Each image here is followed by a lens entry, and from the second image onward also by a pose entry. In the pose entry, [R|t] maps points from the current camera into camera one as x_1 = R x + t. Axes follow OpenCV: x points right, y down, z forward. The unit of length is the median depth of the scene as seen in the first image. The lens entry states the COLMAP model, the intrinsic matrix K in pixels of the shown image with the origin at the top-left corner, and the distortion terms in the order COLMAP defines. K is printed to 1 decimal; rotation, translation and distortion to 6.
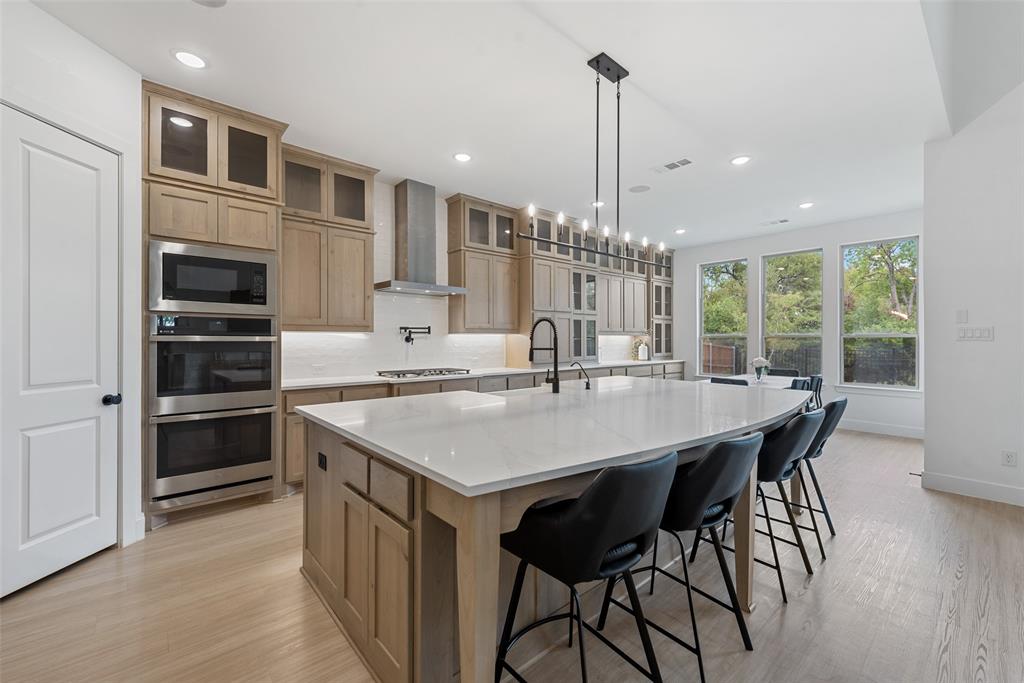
lens RADIAL K [[418.9, 0, 530.0], [0, 418.9, 341.7], [0, 0, 1]] dist [0.005436, -0.001251]
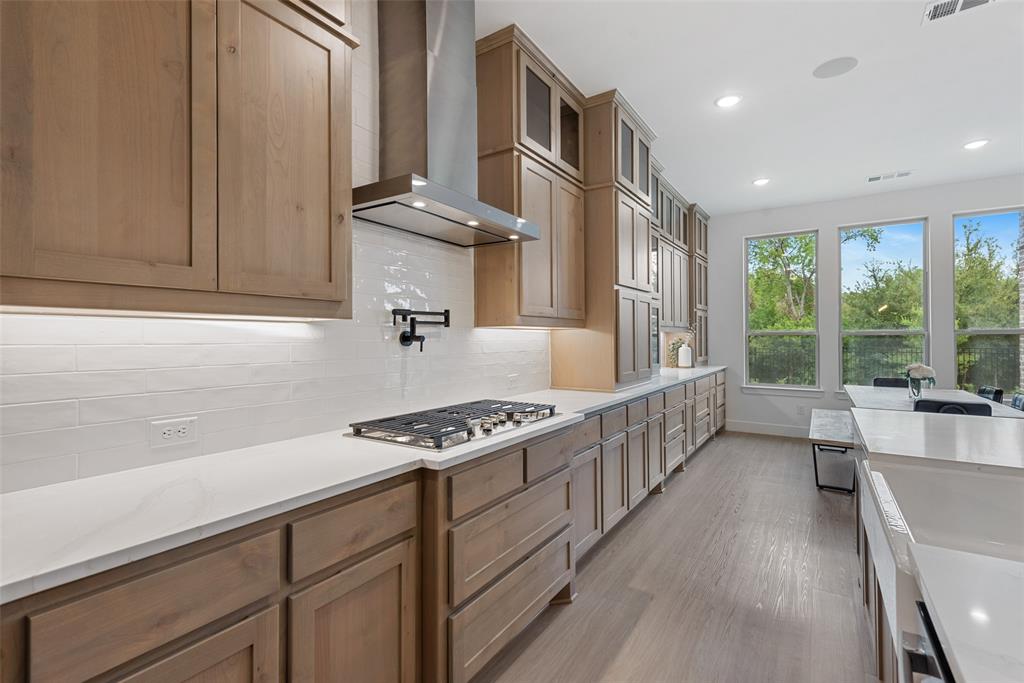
lens RADIAL K [[449.4, 0, 521.8], [0, 449.4, 338.8], [0, 0, 1]] dist [0.007965, -0.001410]
pose [[0.969007, -0.003926, 0.247001, -0.281539], [0.005328, 0.999973, -0.005006, -0.002514], [-0.246975, 0.006166, 0.969002, 0.509019]]
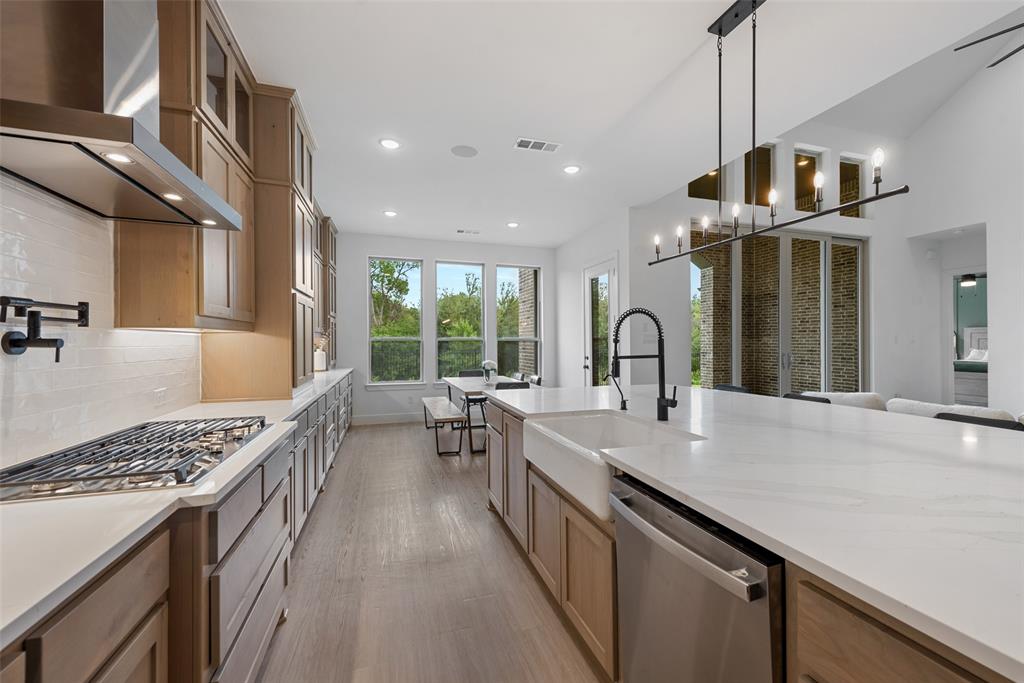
lens RADIAL K [[418.9, 0, 525.3], [0, 418.9, 342.8], [0, 0, 1]] dist [0.005436, -0.001251]
pose [[0.406117, -0.001271, 0.913820, -0.395689], [0.006573, 0.999977, -0.001531, -0.003088], [-0.913798, 0.006628, 0.406116, 0.562054]]
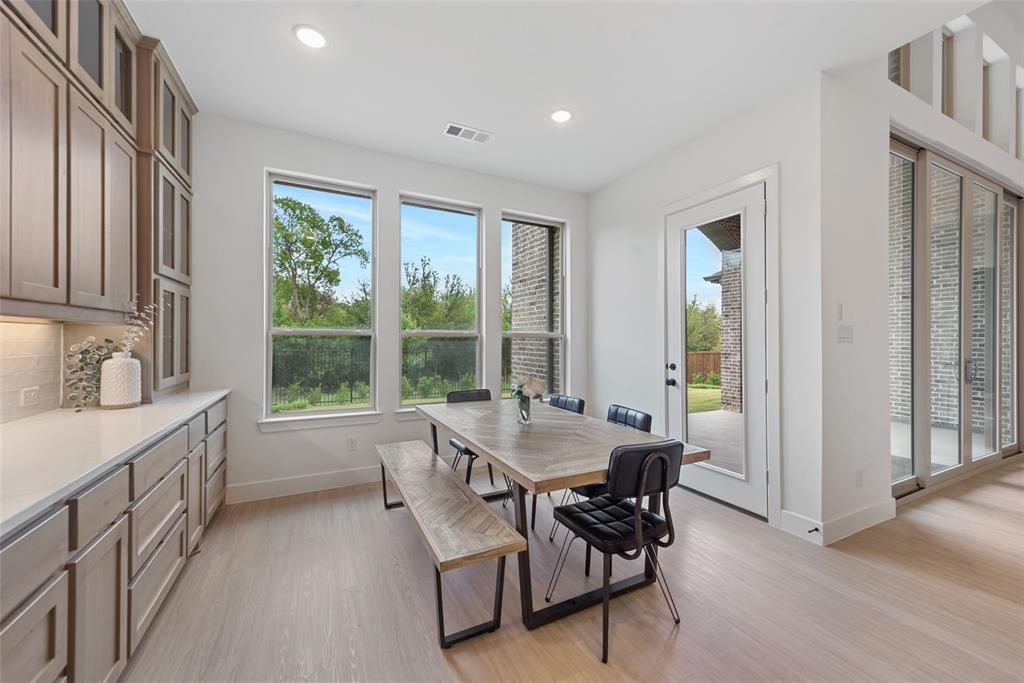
lens RADIAL K [[397.6, 0, 524.4], [0, 397.6, 337.6], [0, 0, 1]] dist [0.001271, -0.000744]
pose [[0.249044, 0.006717, 0.968469, 0.096824], [0.000329, 0.999975, -0.007021, -0.004668], [-0.968492, 0.002067, 0.249035, 0.988002]]
